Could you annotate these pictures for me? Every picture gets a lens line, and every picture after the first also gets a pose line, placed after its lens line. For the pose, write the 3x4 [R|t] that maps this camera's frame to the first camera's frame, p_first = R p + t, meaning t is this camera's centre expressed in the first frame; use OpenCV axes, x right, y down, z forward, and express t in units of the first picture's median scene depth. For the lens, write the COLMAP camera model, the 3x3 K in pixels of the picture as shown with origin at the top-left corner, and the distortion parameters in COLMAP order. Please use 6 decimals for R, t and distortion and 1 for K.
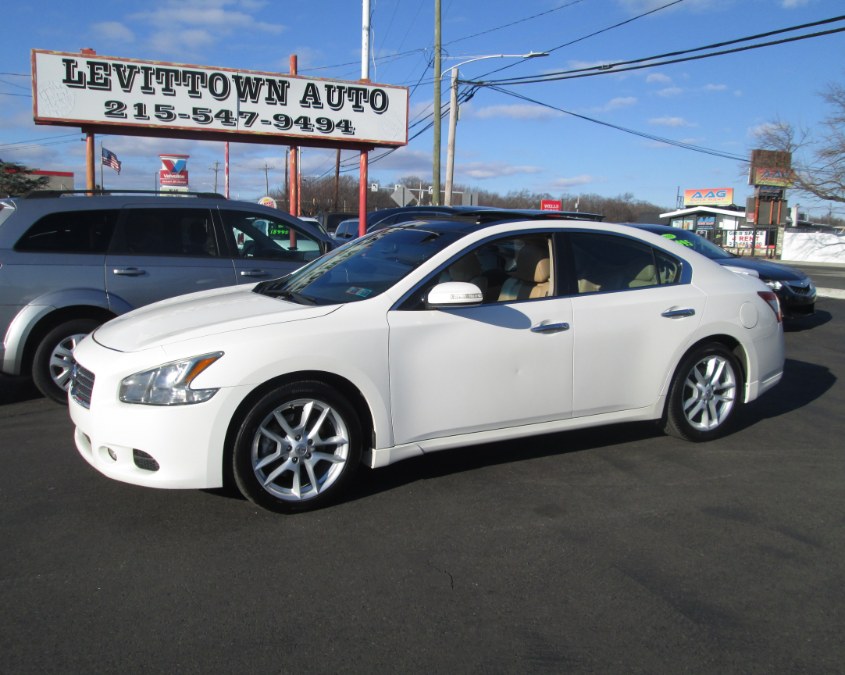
lens RADIAL K [[773.0, 0, 392.2], [0, 773.0, 336.2], [0, 0, 1]] dist [-0.029559, 0.011300]
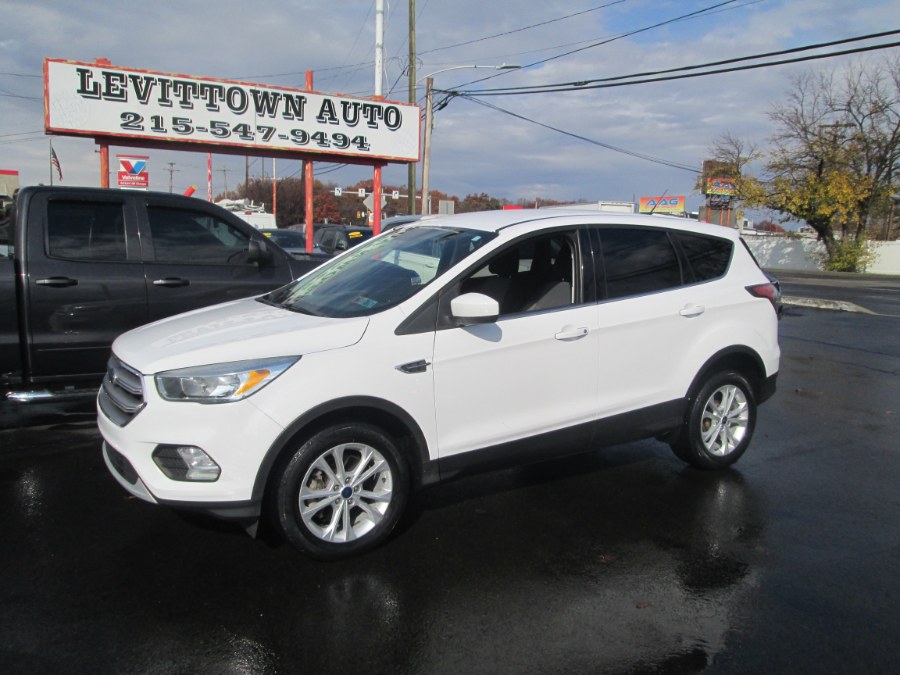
lens RADIAL K [[769.2, 0, 450.0], [0, 769.2, 337.5], [0, 0, 1]] dist [-0.010918, -0.007295]
pose [[0.991694, -0.010248, 0.128210, -0.079702], [0.010449, 0.999945, -0.000902, -0.013325], [-0.128194, 0.002235, 0.991747, -0.019766]]
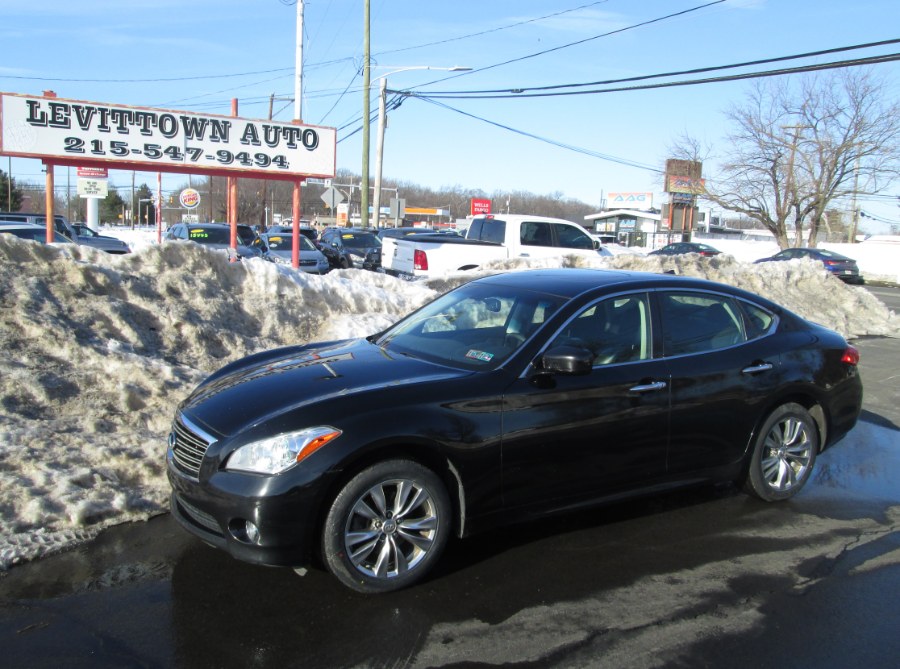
lens RADIAL K [[799.2, 0, 435.8], [0, 799.2, 330.9], [0, 0, 1]] dist [-0.029757, 0.006680]
pose [[0.989903, 0.001018, 0.141744, -0.000382], [-0.000711, 0.999997, -0.002216, -0.019371], [-0.141746, 0.002093, 0.989901, -0.208961]]
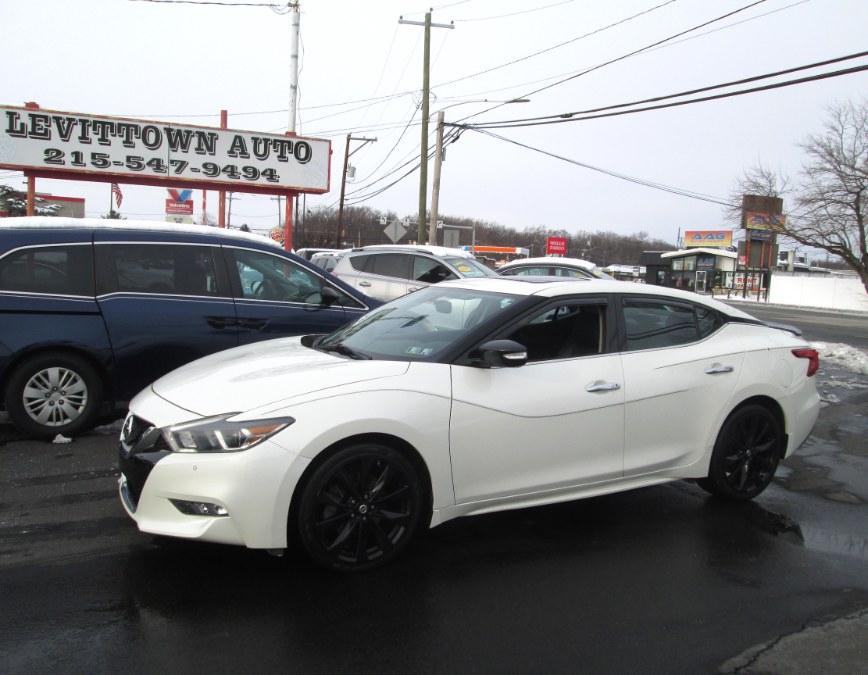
lens RADIAL K [[778.3, 0, 414.5], [0, 778.3, 336.5], [0, 0, 1]] dist [-0.065891, 0.066991]
pose [[0.999662, 0.025364, 0.005699, 0.150358], [-0.025111, 0.998851, -0.040819, -0.002327], [-0.006728, 0.040662, 0.999150, -0.097398]]
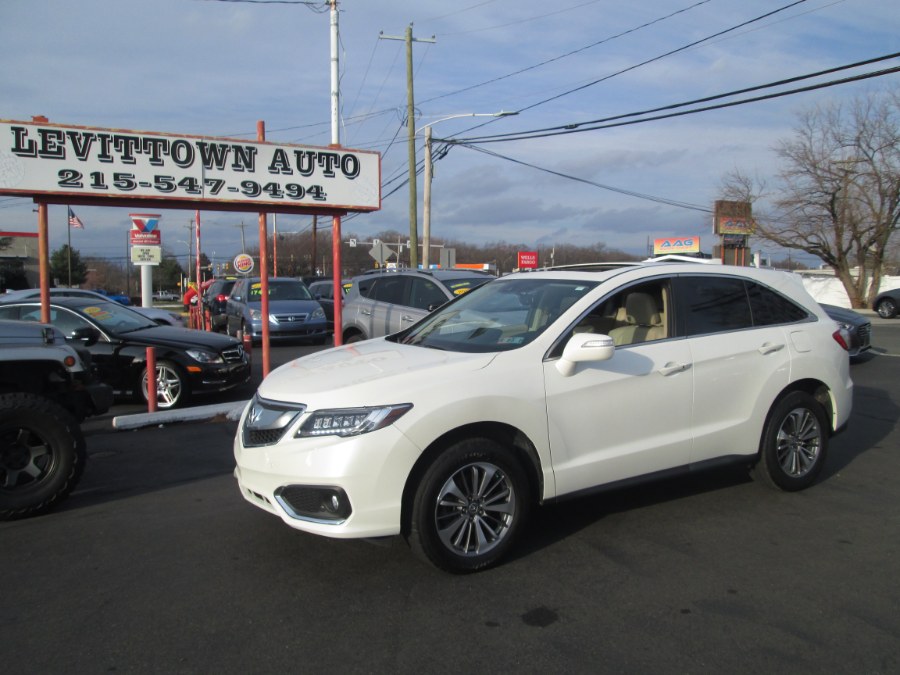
lens RADIAL K [[771.9, 0, 450.0], [0, 771.9, 337.5], [0, 0, 1]] dist [-0.027070, 0.007857]
pose [[0.994726, -0.030273, 0.097998, 0.006676], [0.036567, 0.997339, -0.063075, -0.021474], [-0.095827, 0.066326, 0.993186, 0.027327]]
